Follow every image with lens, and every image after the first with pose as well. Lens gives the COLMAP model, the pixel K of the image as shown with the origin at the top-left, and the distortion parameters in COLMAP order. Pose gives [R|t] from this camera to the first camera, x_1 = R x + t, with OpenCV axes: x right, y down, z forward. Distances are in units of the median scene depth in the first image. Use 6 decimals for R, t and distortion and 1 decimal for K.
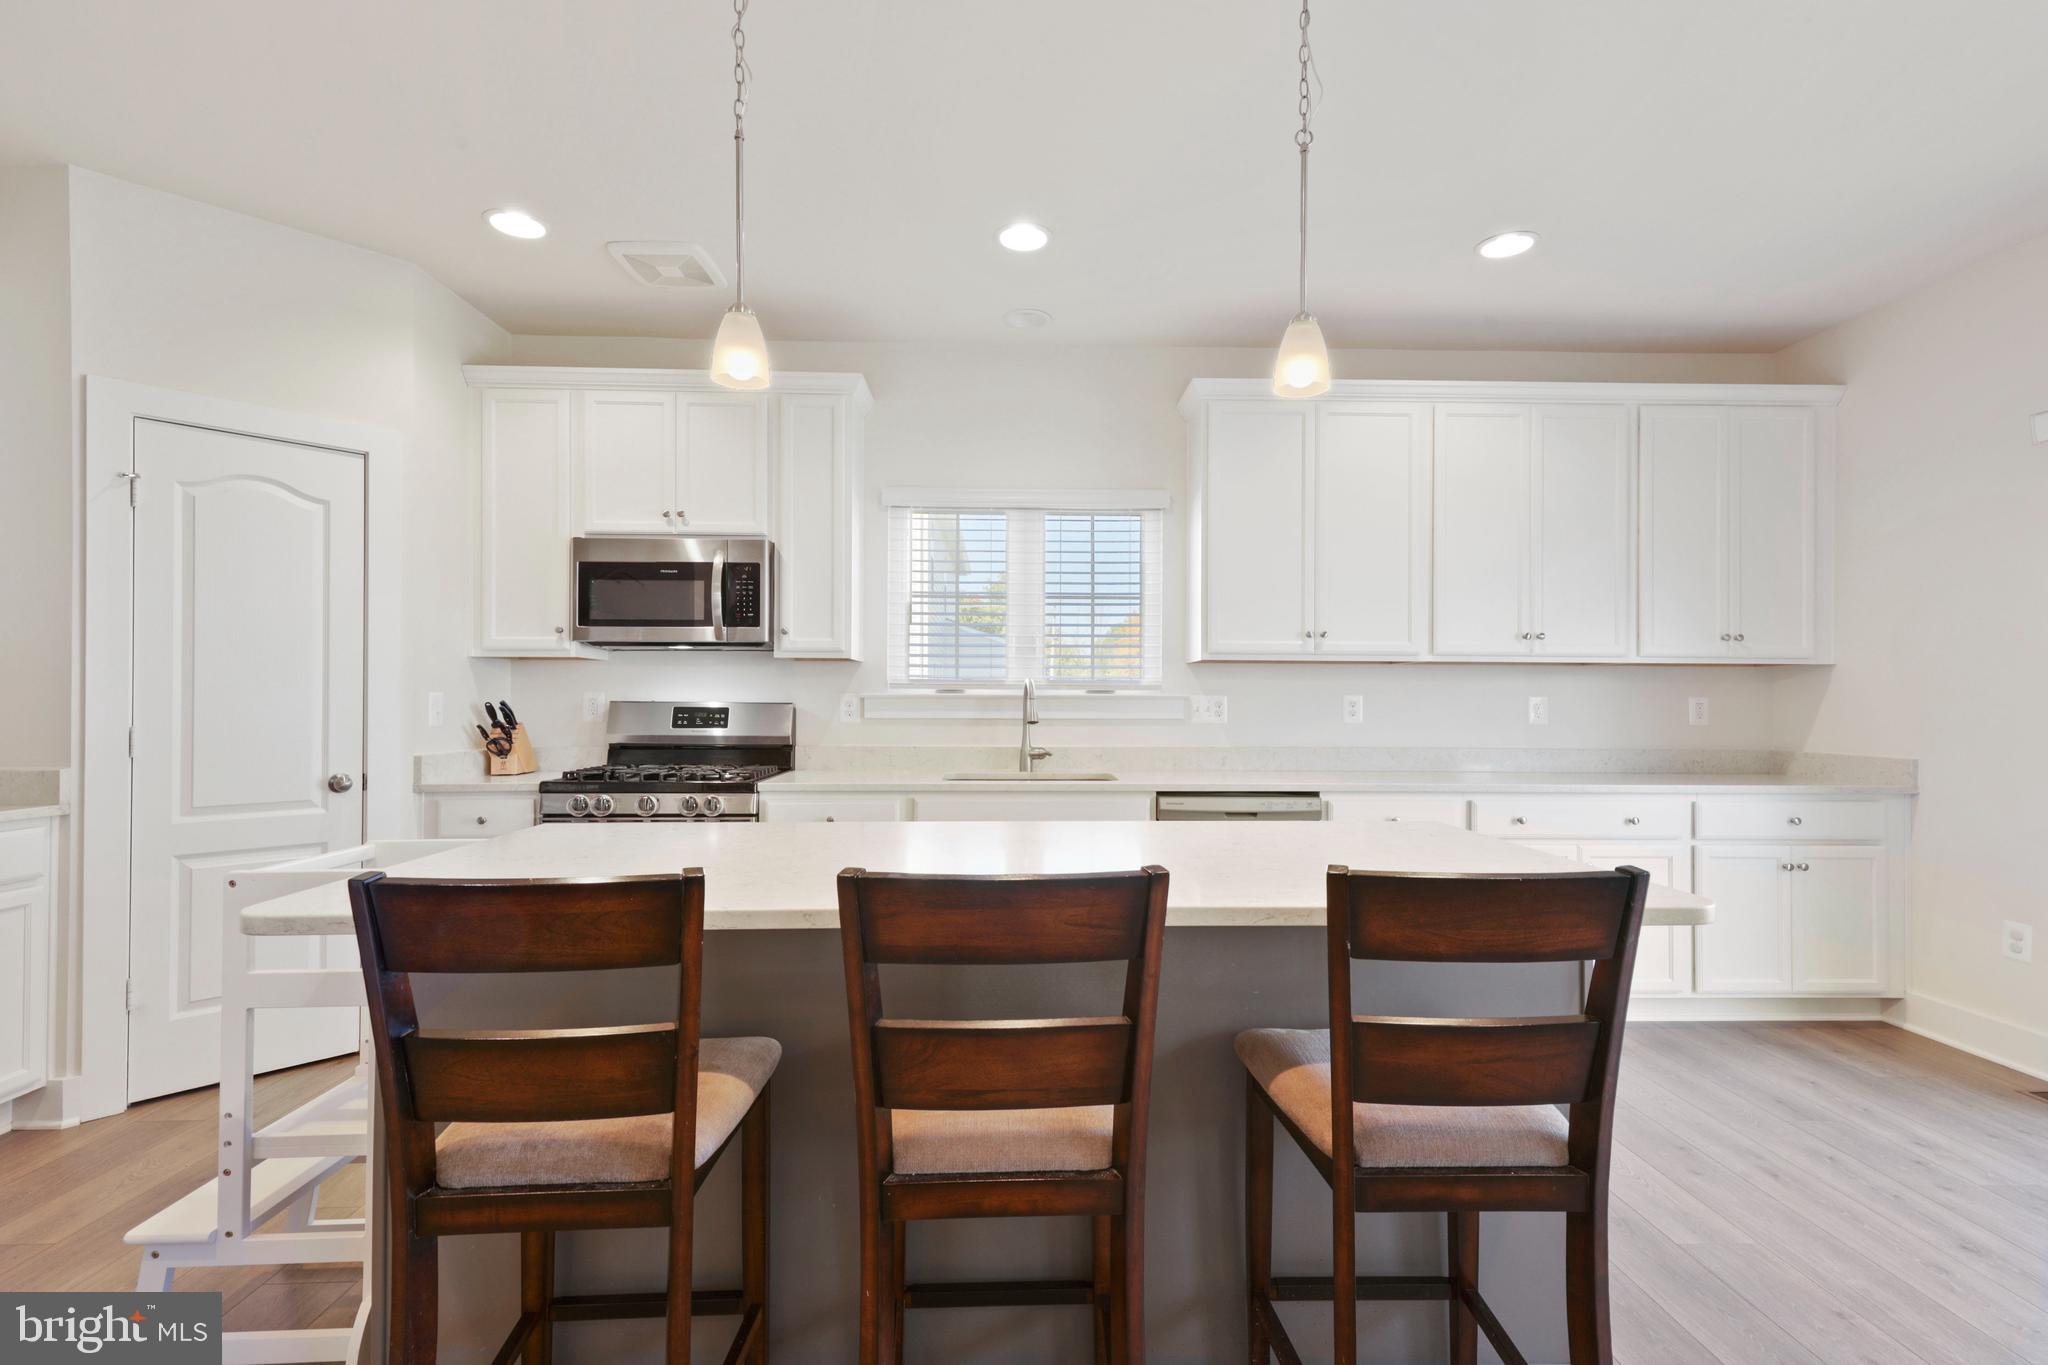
lens RADIAL K [[935.3, 0, 1029.0], [0, 935.3, 693.4], [0, 0, 1]] dist [0.023670, -0.000223]
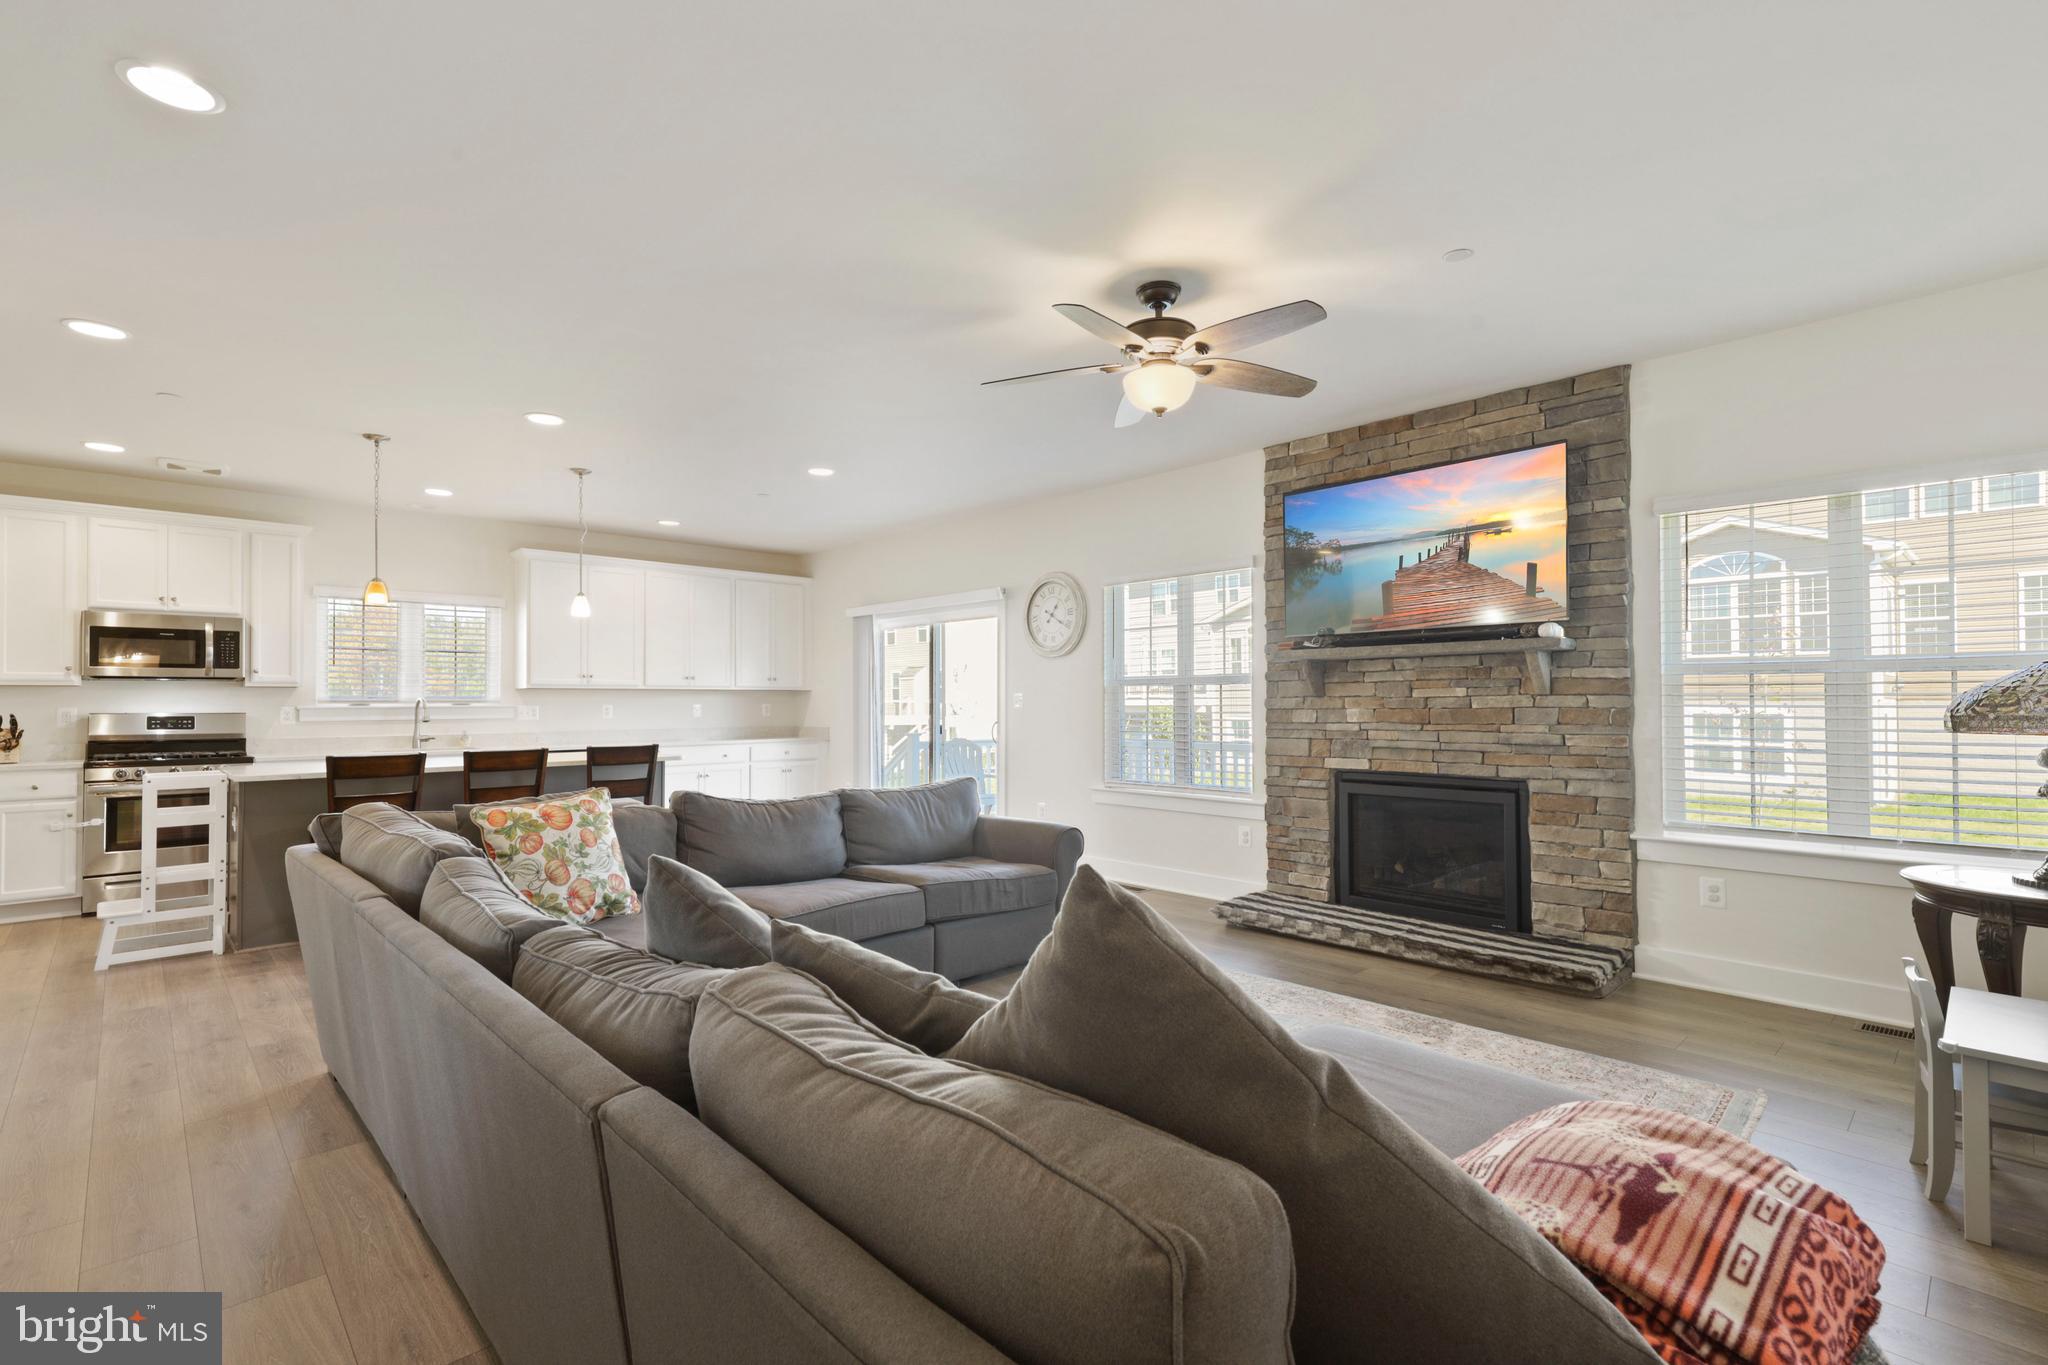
lens RADIAL K [[922.0, 0, 1026.7], [0, 922.0, 688.6], [0, 0, 1]] dist [0.018524, -0.000333]
pose [[0.744221, 0.002858, 0.667928, -0.350603], [0.004134, 0.999952, -0.008886, -0.012765], [-0.667921, 0.009374, 0.744173, -1.210017]]
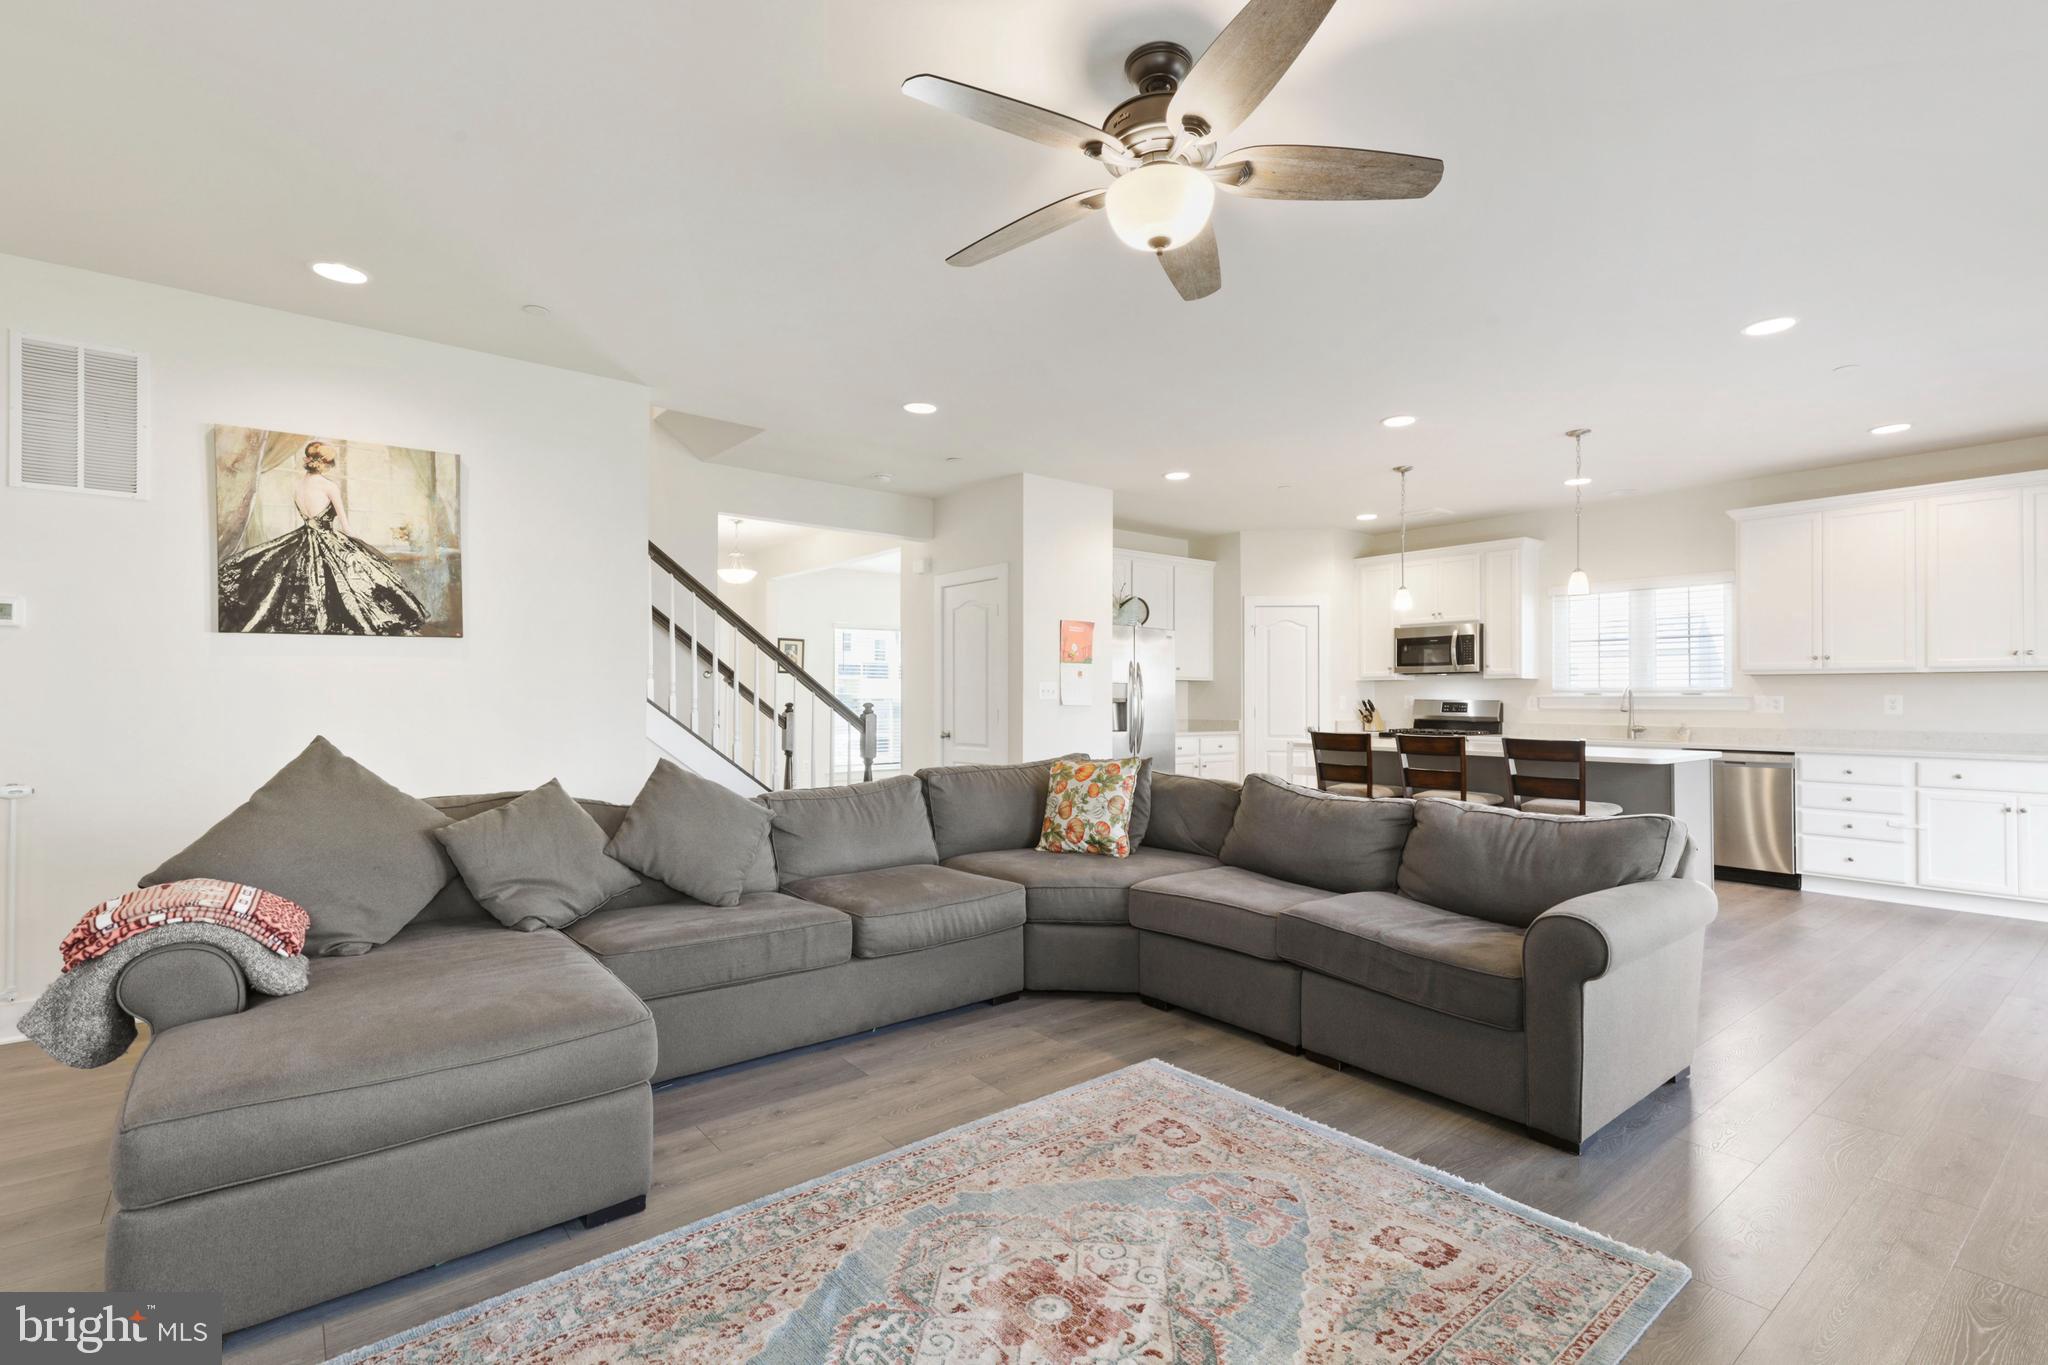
lens RADIAL K [[938.3, 0, 1037.9], [0, 938.3, 681.4], [0, 0, 1]] dist [0.019254, -0.000258]
pose [[0.607099, -0.017063, -0.794443, 0.790016], [0.004193, 0.999824, -0.018269, 0.002294], [0.794615, 0.007760, 0.607063, -1.058611]]
